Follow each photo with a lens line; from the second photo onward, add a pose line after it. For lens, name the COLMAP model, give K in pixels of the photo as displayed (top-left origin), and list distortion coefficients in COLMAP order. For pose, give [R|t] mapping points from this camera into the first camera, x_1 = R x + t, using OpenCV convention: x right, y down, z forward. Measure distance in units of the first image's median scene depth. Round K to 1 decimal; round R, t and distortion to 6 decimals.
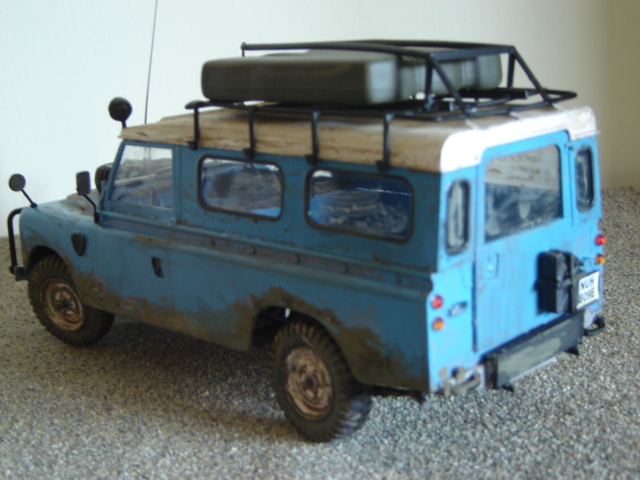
lens RADIAL K [[1072.6, 0, 320.0], [0, 1072.6, 240.0], [0, 0, 1]] dist [-0.377417, 4.153918]
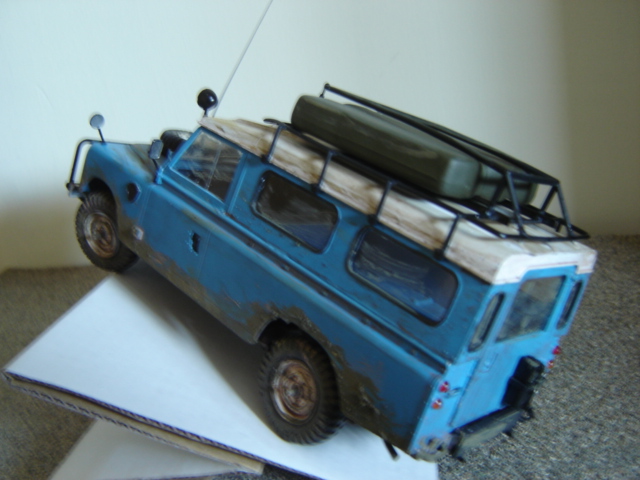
lens RADIAL K [[721.1, 0, 320.0], [0, 721.1, 240.0], [0, 0, 1]] dist [-0.064684, -0.009888]
pose [[0.935673, 0.332574, 0.117942, -0.135216], [-0.340220, 0.938937, 0.051452, -0.072191], [-0.093629, -0.088269, 0.991687, 0.238681]]
